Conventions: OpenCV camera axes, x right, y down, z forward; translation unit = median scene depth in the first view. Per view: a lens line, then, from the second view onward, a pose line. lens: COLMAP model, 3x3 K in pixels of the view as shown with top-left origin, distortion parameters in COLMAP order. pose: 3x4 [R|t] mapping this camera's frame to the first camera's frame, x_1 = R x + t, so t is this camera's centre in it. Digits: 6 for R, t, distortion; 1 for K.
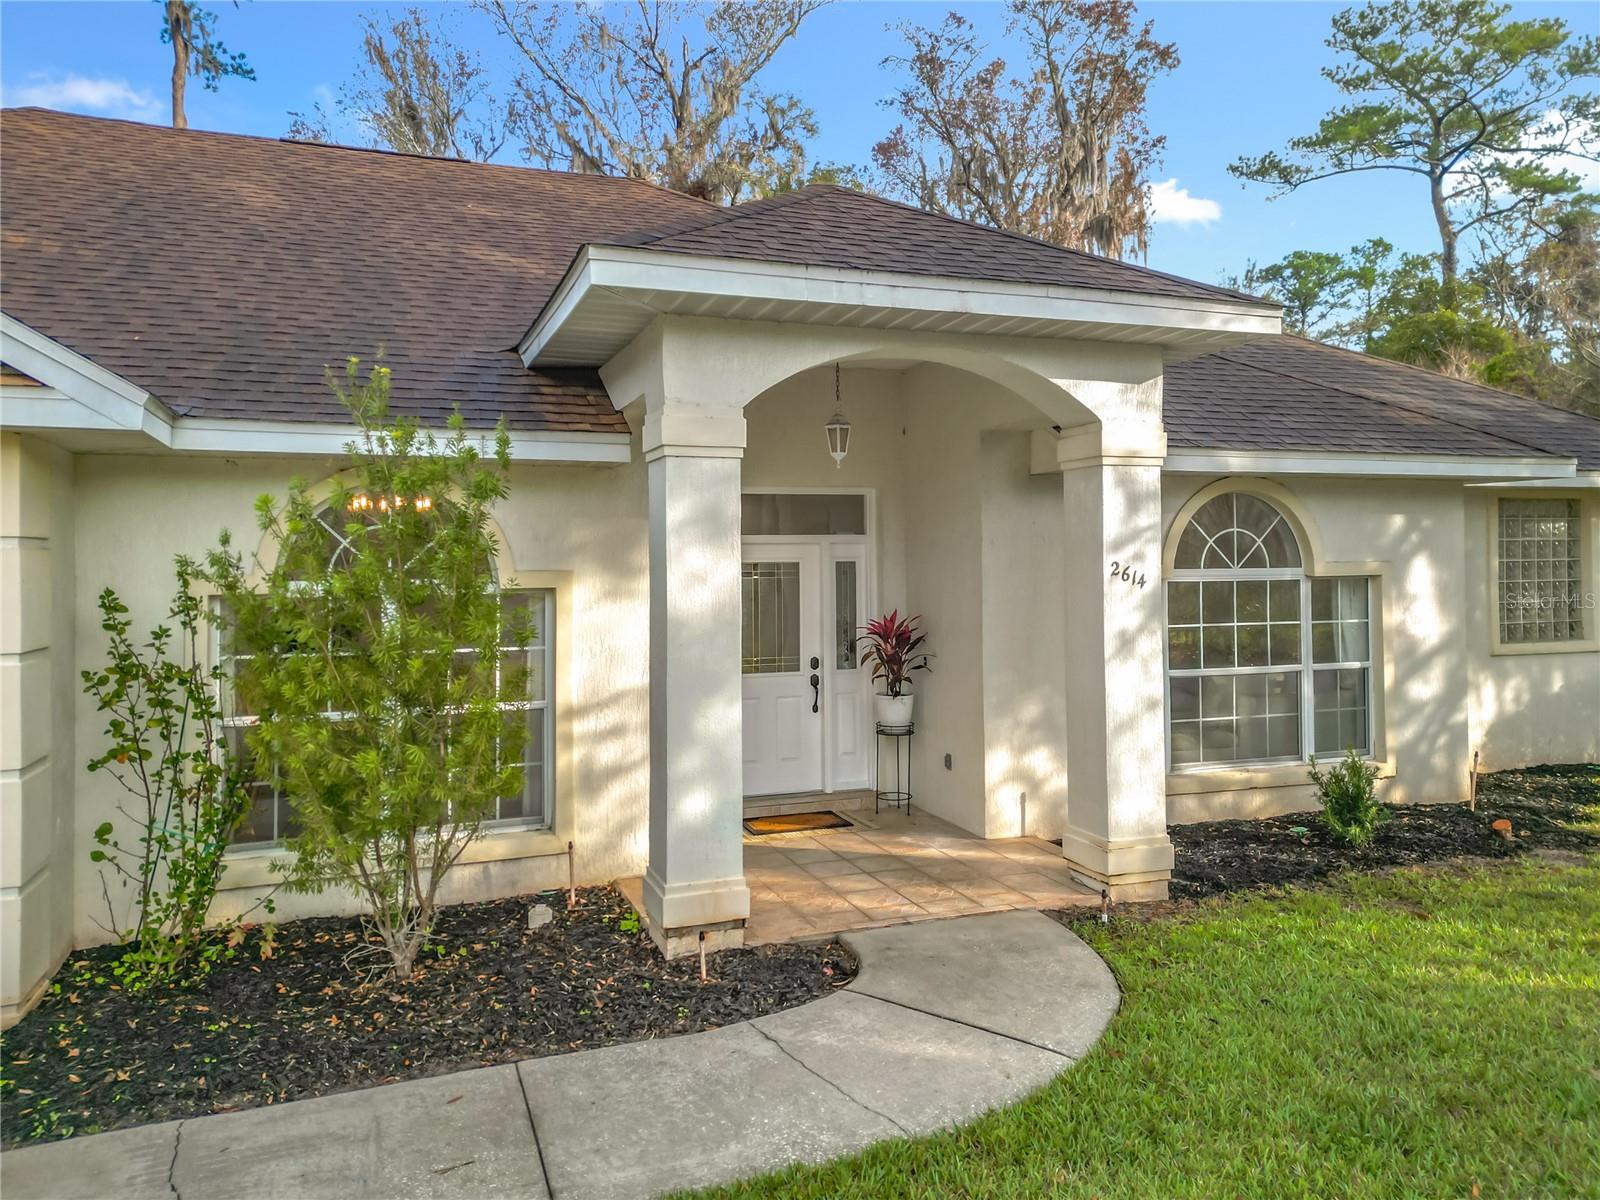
lens RADIAL K [[1153.9, 0, 788.2], [0, 1153.9, 545.9], [0, 0, 1]] dist [0.037104, -0.001238]
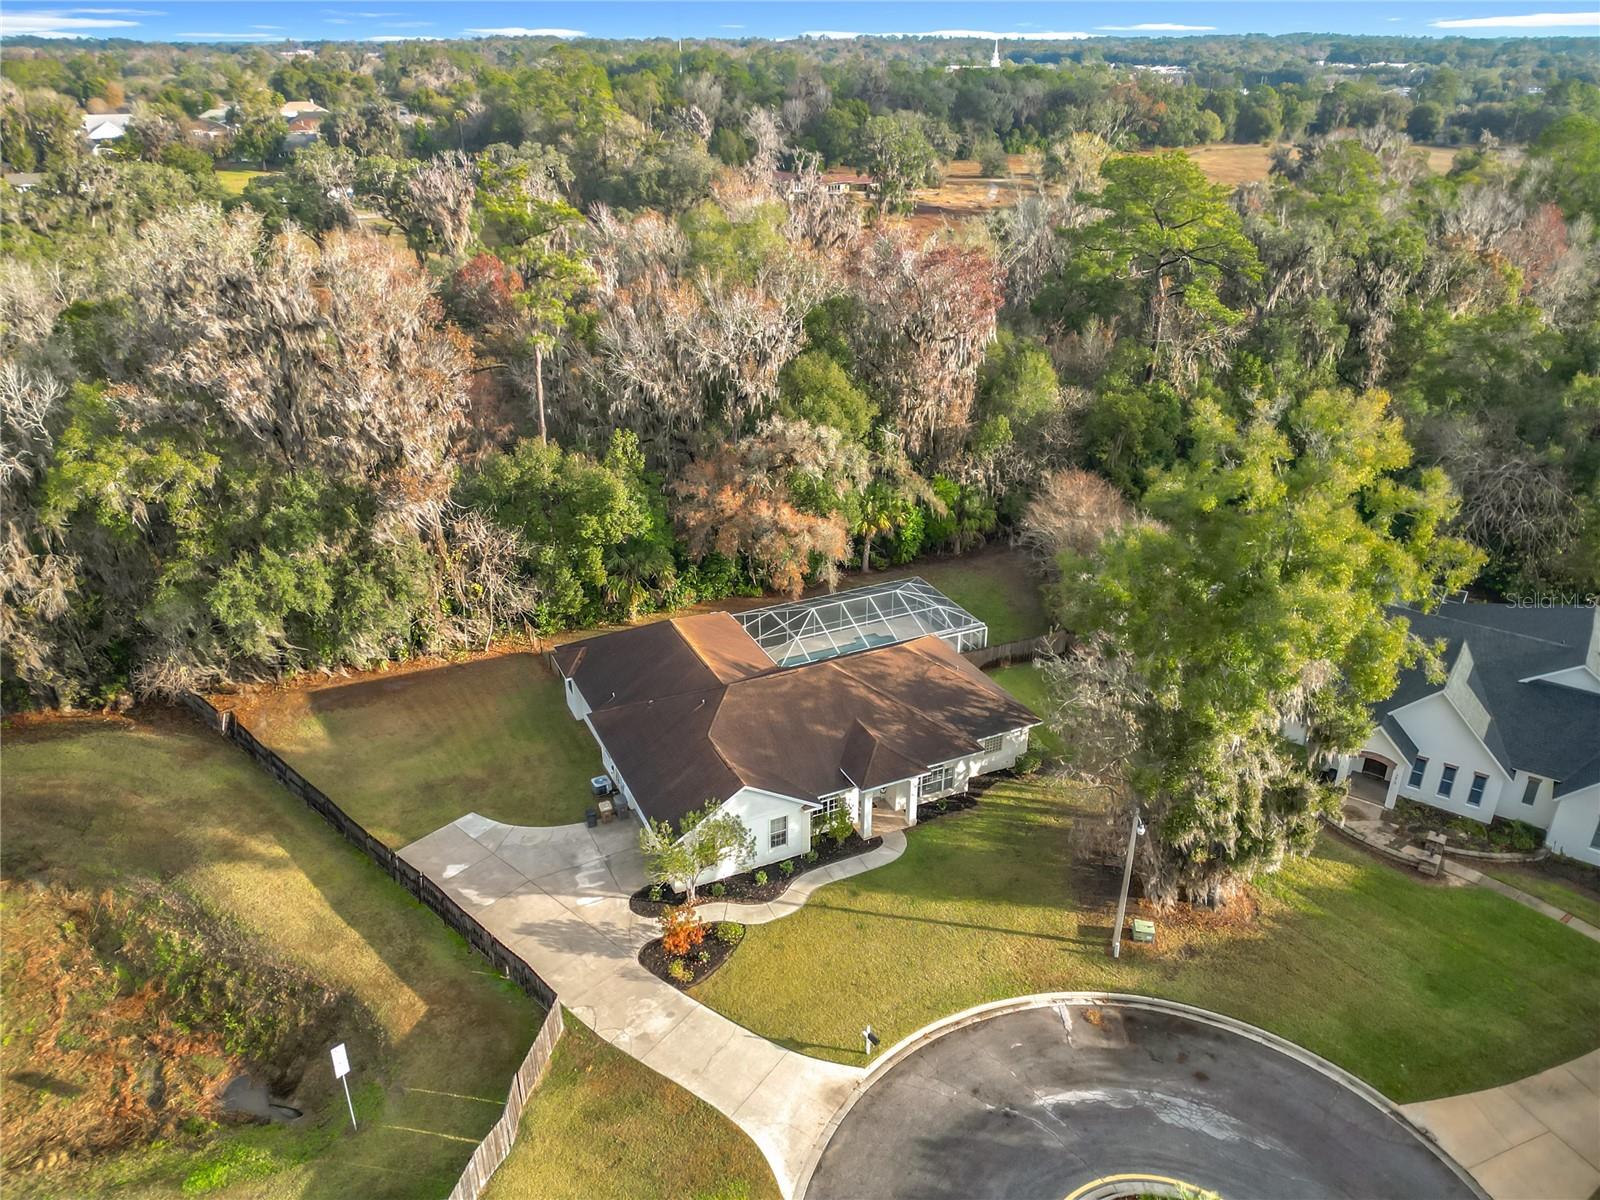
lens RADIAL K [[1147.6, 0, 800.0], [0, 1147.6, 600.0], [0, 0, 1]] dist [0.041256, -0.041736]
pose [[0.995928, -0.028025, 0.085683, -0.913515], [-0.014651, 0.887497, 0.460580, -3.832237], [-0.088951, -0.459960, 0.883473, -4.289912]]
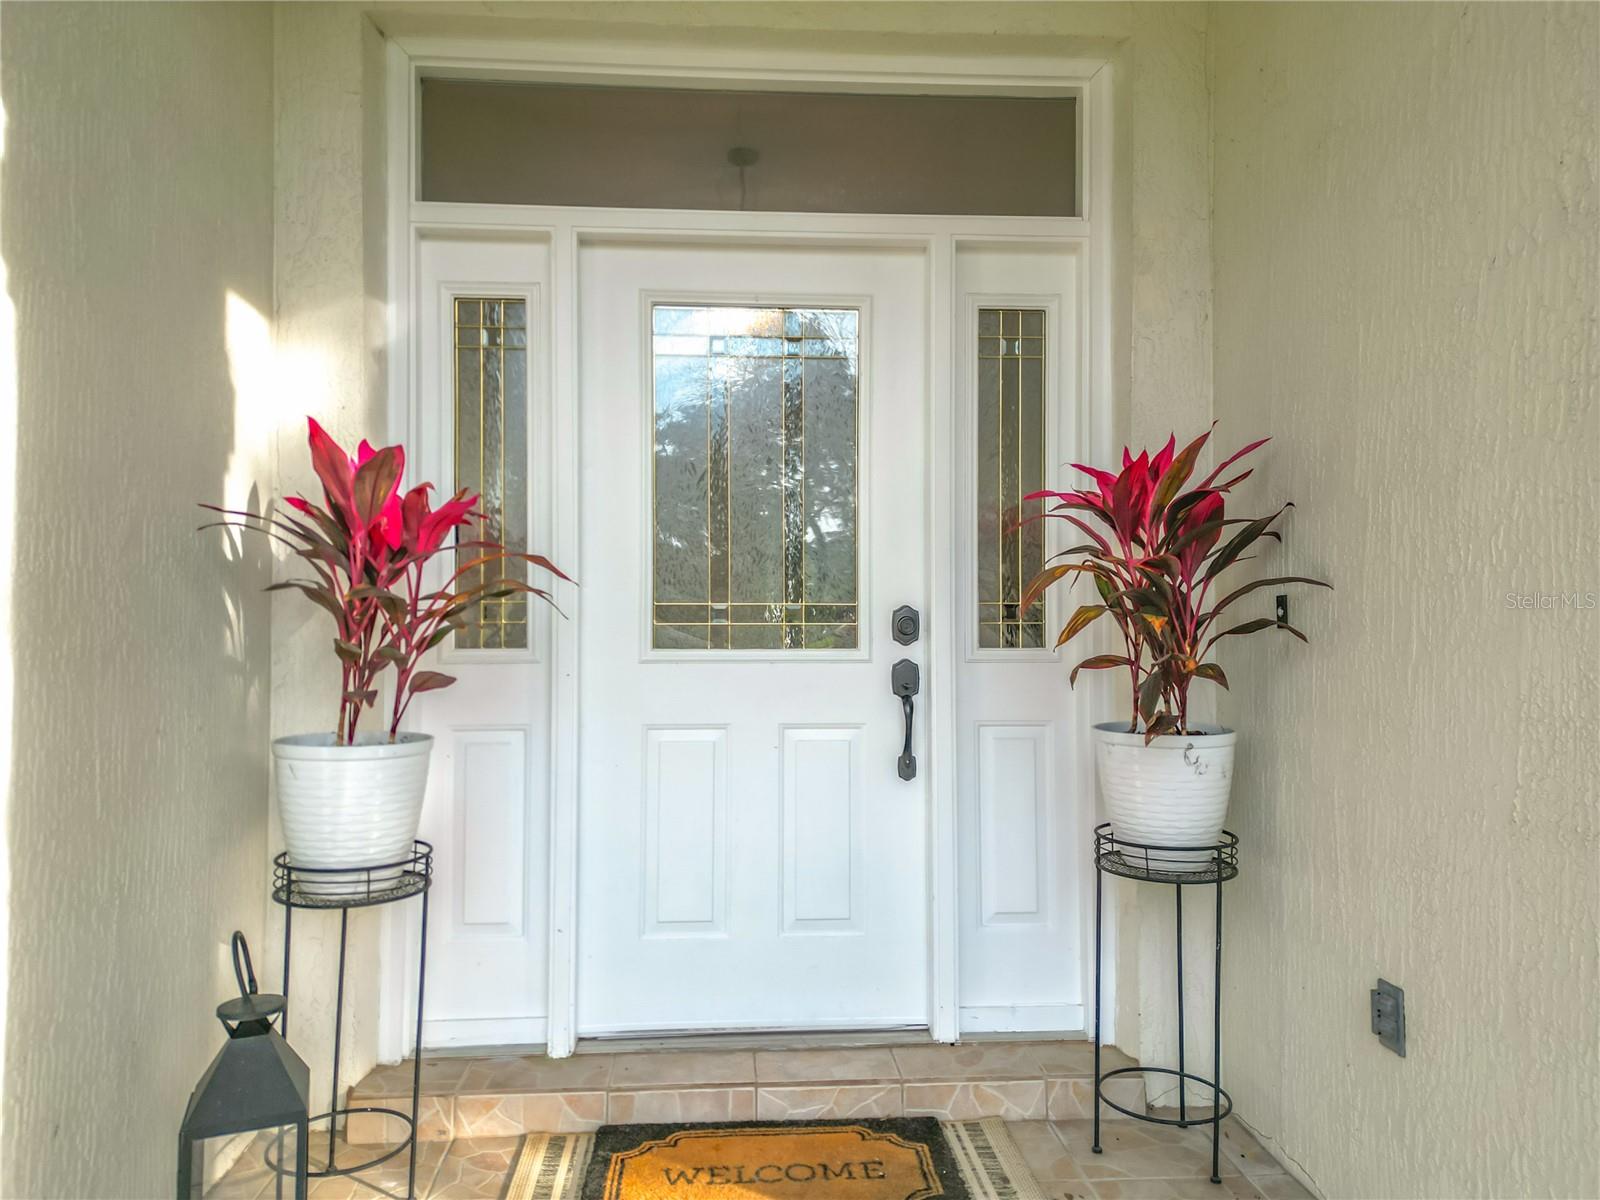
lens RADIAL K [[1138.8, 0, 800.0], [0, 1138.8, 600.0], [0, 0, 1]] dist [0.042743, -0.033801]
pose [[0.962208, 0.005530, -0.272260, 0.081020], [-0.005955, 0.999982, -0.000733, 0.096125], [0.272251, 0.002326, 0.962224, 0.696423]]
